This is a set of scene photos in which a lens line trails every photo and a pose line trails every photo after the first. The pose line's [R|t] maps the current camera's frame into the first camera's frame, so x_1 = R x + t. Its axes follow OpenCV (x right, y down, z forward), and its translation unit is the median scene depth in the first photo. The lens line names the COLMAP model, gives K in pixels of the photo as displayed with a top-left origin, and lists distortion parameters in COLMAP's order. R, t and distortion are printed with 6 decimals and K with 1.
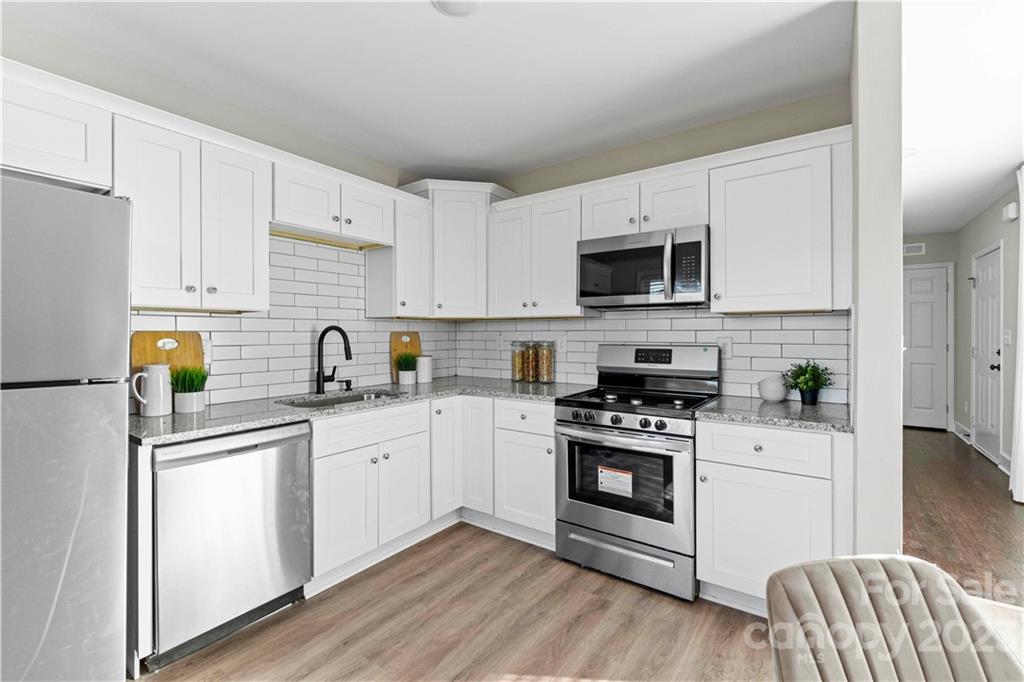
lens RADIAL K [[447.9, 0, 512.7], [0, 447.9, 333.8], [0, 0, 1]] dist [-0.001767, -0.000160]
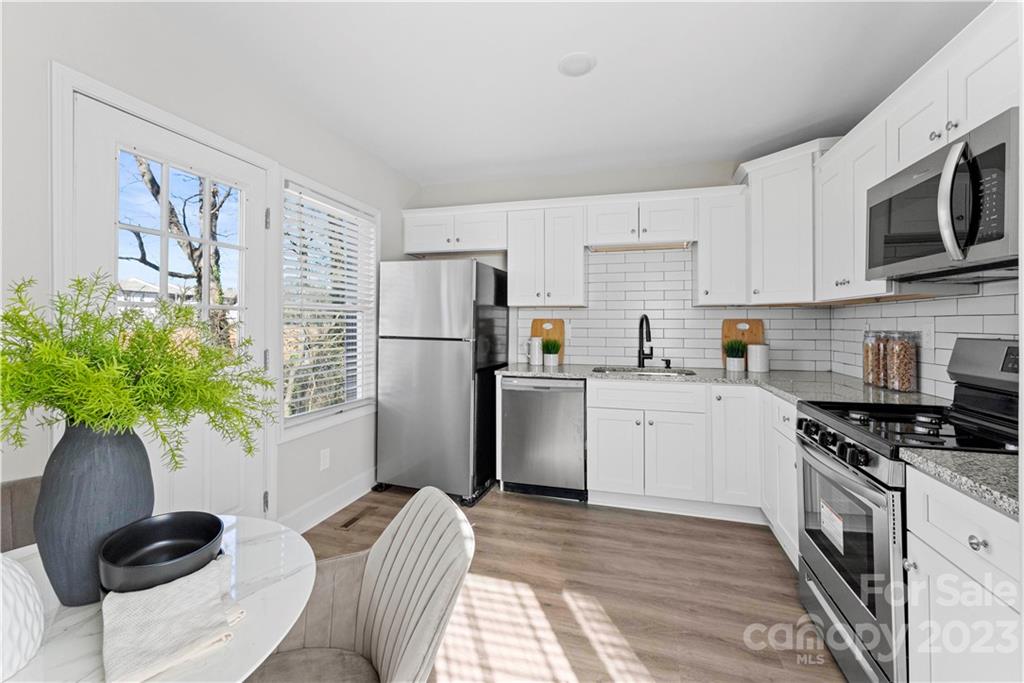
lens RADIAL K [[426.0, 0, 515.4], [0, 426.0, 321.9], [0, 0, 1]] dist [0.000366, 0.000023]
pose [[0.334069, 0.001293, -0.942548, 0.597295], [-0.005071, 0.999987, -0.000426, 0.005774], [0.942535, 0.004922, 0.334071, 0.248165]]
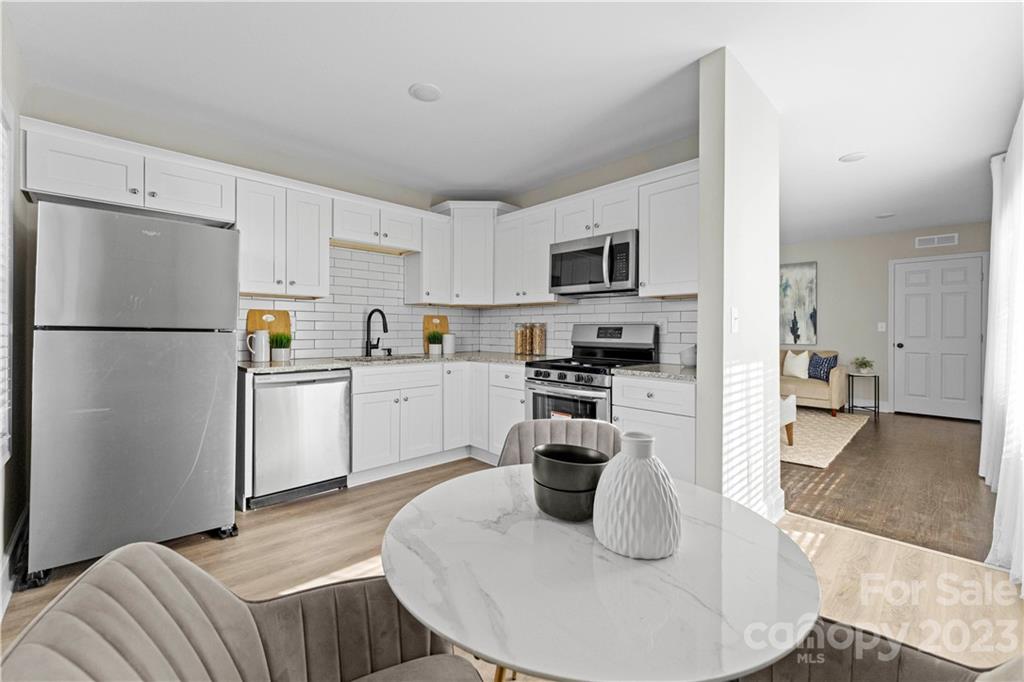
lens RADIAL K [[420.8, 0, 517.1], [0, 420.8, 330.6], [0, 0, 1]] dist [0.002590, 0.000237]
pose [[0.983370, 0.007988, -0.181436, 0.276461], [-0.007966, 0.999968, 0.000852, 0.045518], [0.181437, 0.000607, 0.983402, -0.230891]]
